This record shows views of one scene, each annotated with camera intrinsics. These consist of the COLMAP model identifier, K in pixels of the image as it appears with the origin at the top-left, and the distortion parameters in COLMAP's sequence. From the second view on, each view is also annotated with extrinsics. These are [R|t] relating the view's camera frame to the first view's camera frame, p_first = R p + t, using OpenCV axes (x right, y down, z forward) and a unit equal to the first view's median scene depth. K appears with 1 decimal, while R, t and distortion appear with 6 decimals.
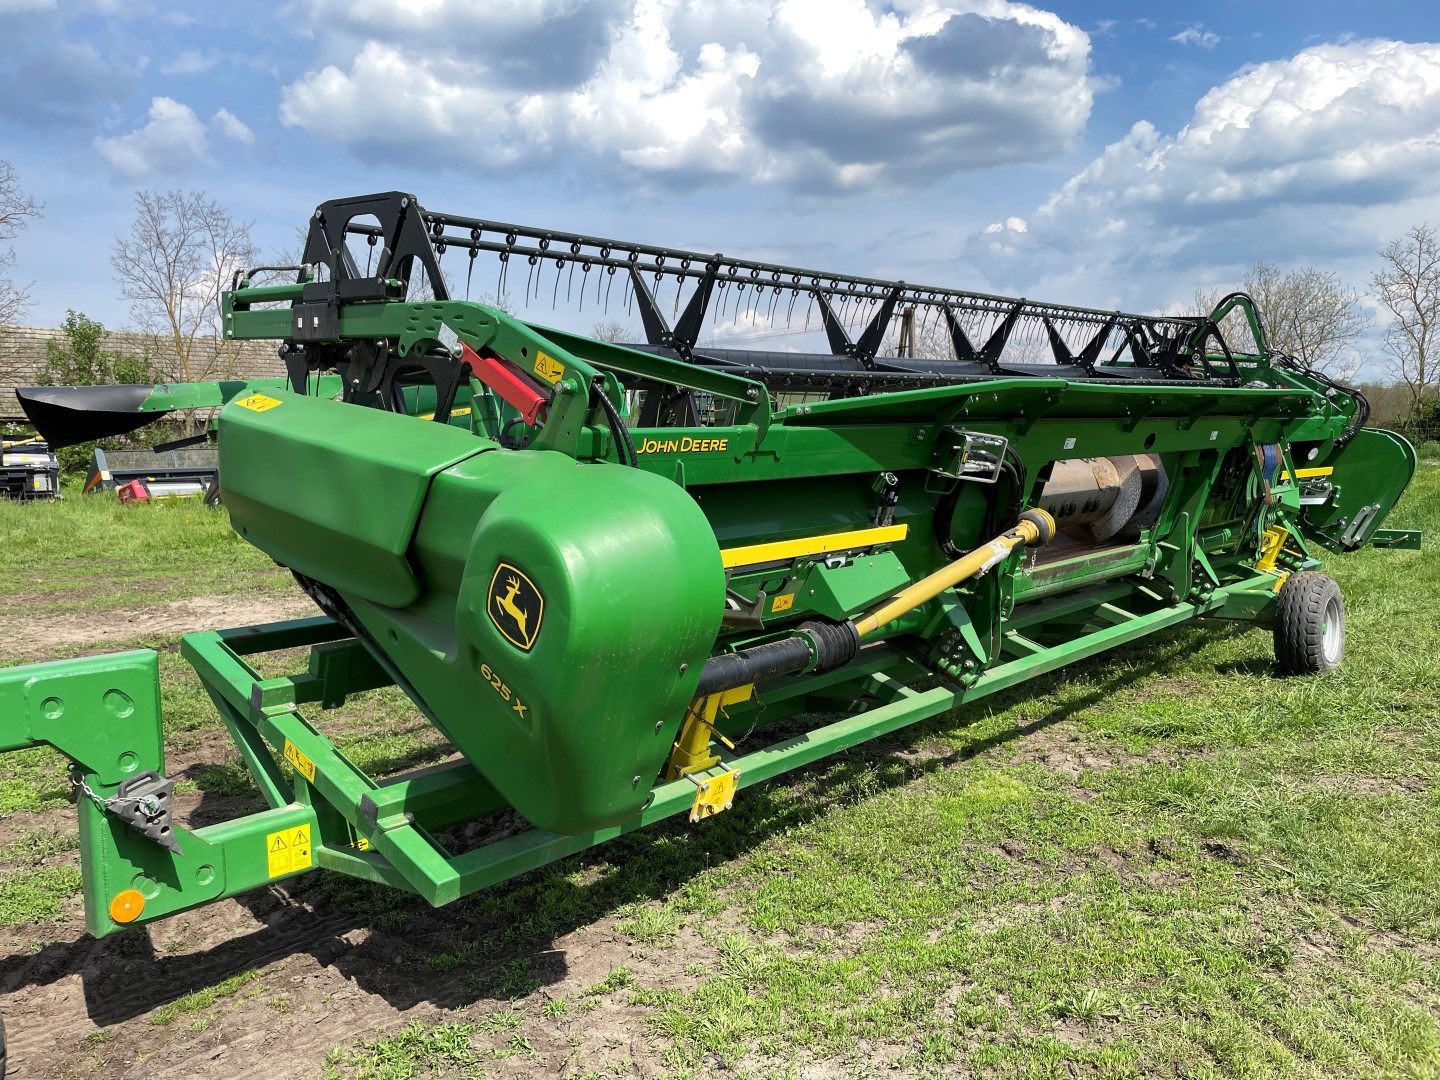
lens RADIAL K [[1100.8, 0, 719.1], [0, 1100.8, 540.7], [0, 0, 1]] dist [-0.005842, -0.003098]
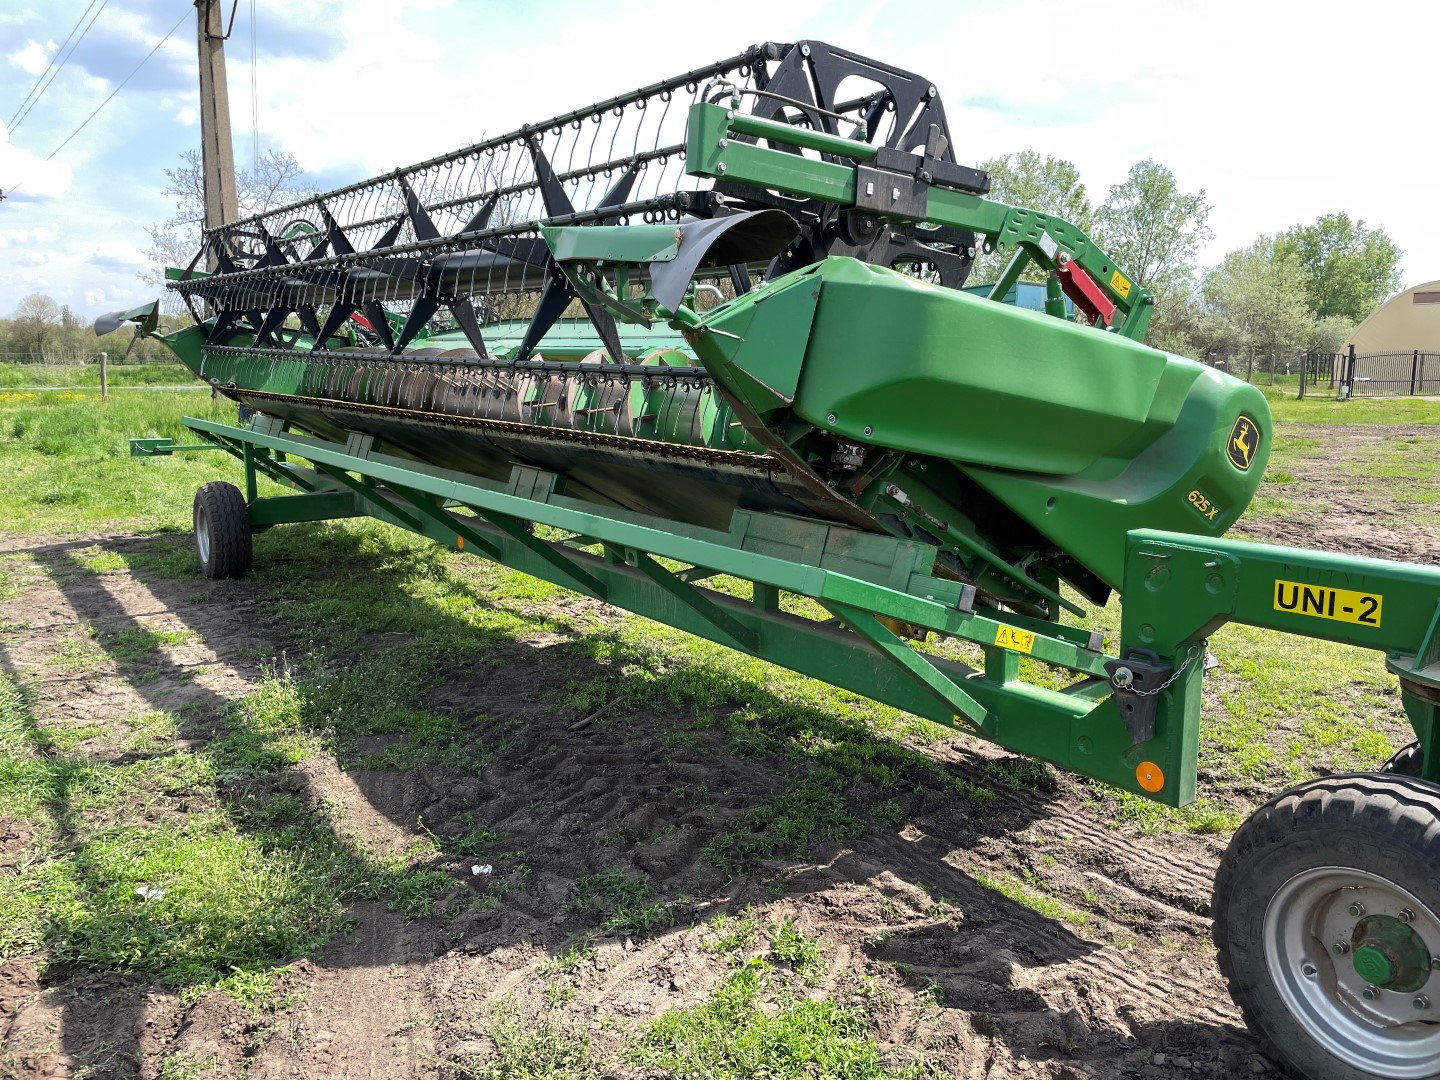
lens RADIAL K [[1100.8, 0, 718.9], [0, 1100.8, 539.8], [0, 0, 1]] dist [-0.005842, -0.003098]
pose [[0.259873, -0.119966, 0.958162, -1.737964], [0.083740, 0.991315, 0.101405, -0.022669], [-0.962005, 0.053884, 0.267662, 1.197231]]
